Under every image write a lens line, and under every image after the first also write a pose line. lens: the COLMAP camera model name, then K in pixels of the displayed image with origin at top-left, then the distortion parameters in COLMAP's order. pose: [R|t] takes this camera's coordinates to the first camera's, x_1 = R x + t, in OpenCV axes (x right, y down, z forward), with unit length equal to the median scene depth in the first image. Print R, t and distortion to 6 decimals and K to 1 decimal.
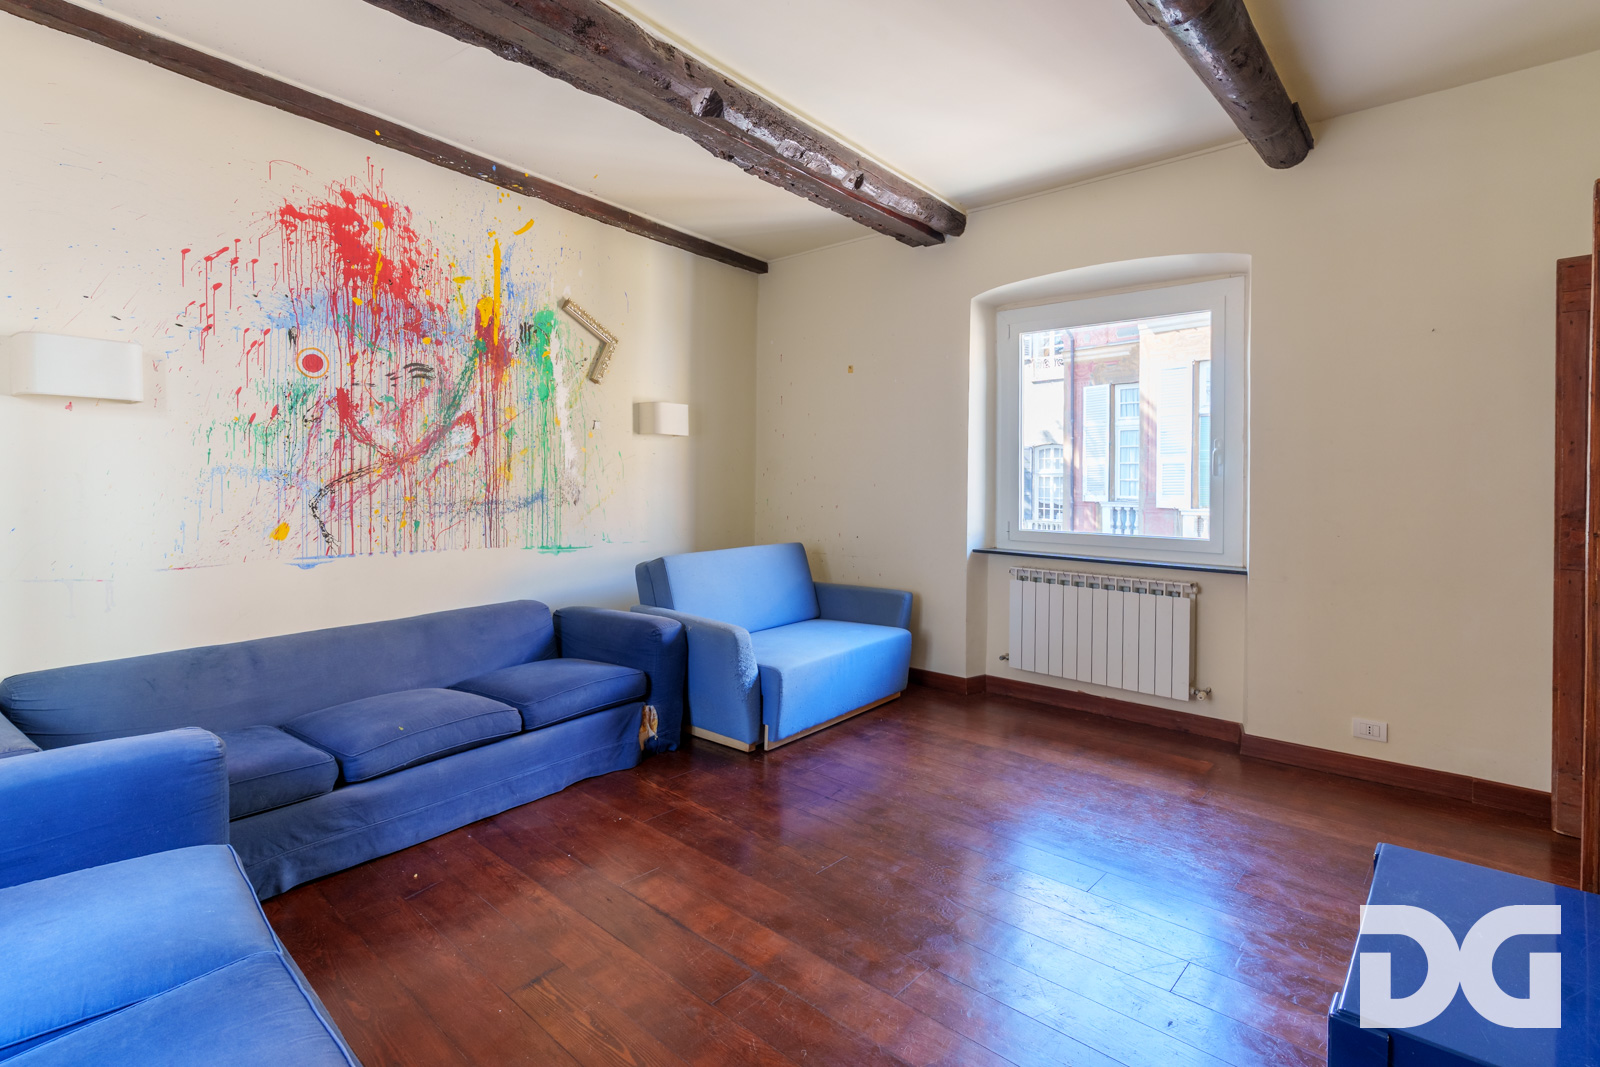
lens RADIAL K [[772.9, 0, 799.4], [0, 772.9, 488.5], [0, 0, 1]] dist [0.003018, 0.000866]
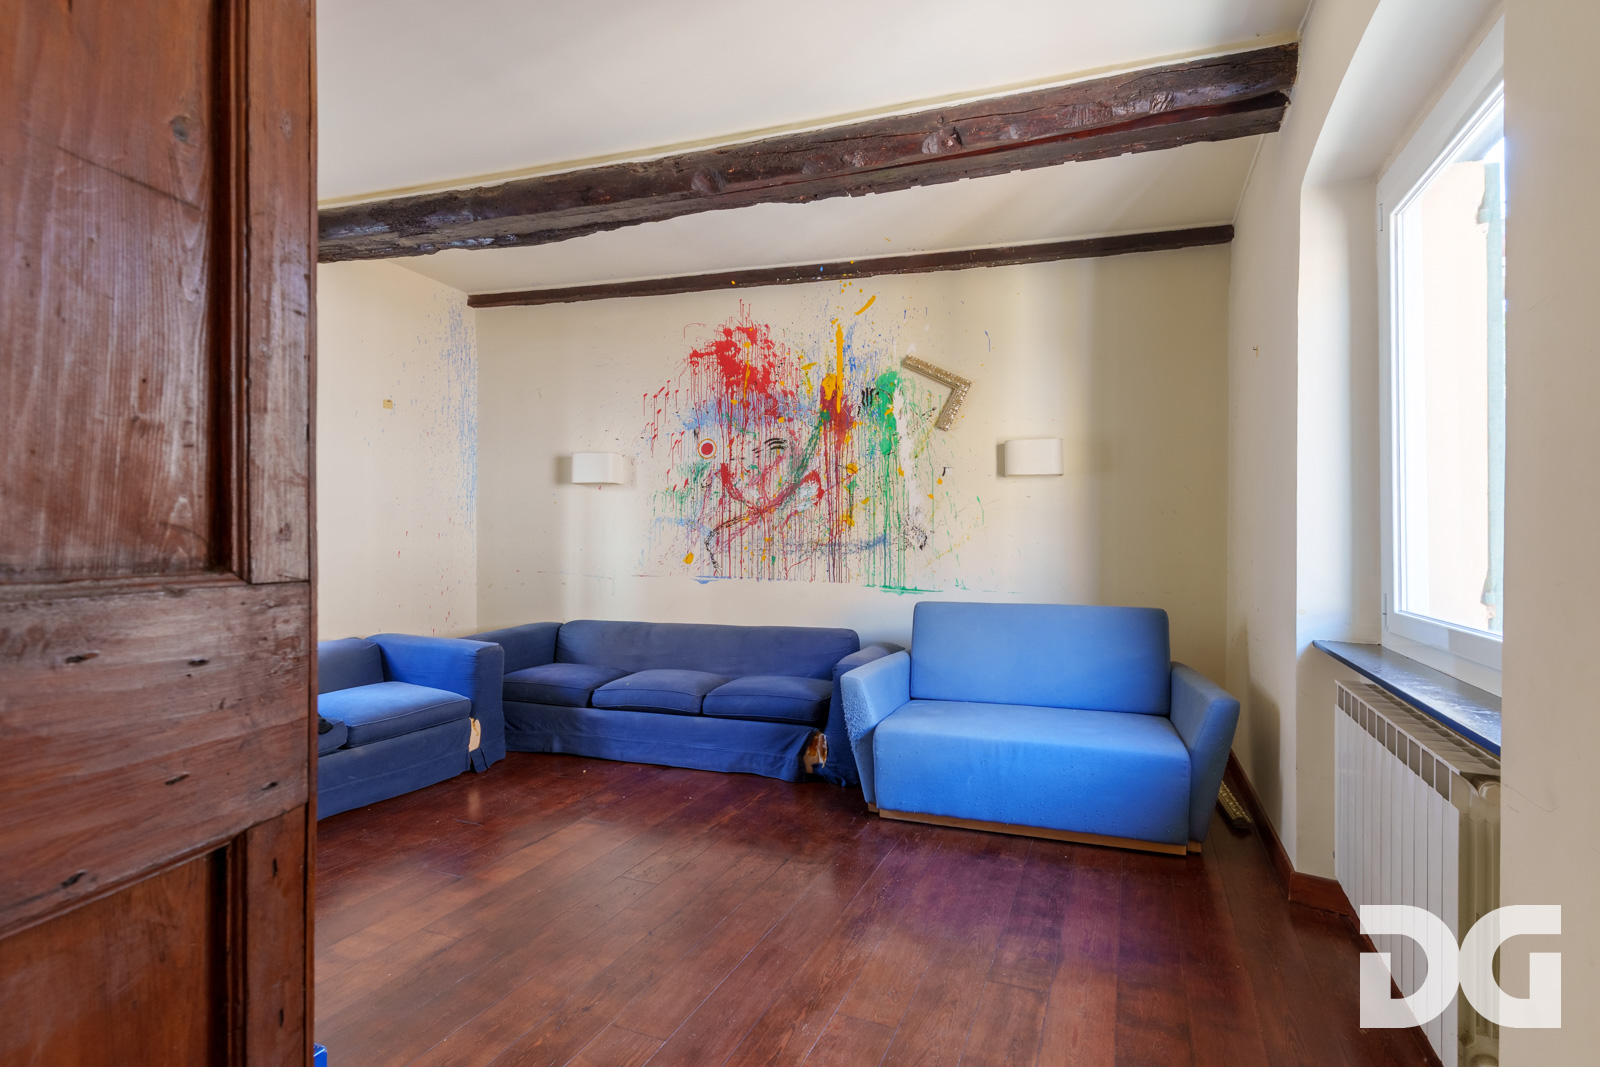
lens RADIAL K [[772.9, 0, 800.3], [0, 772.9, 537.3], [0, 0, 1]] dist [0.003018, 0.000866]
pose [[0.337344, -0.002077, -0.941379, 0.789295], [-0.016655, 0.999828, -0.008175, 0.019557], [0.941234, 0.018436, 0.337251, 0.604556]]
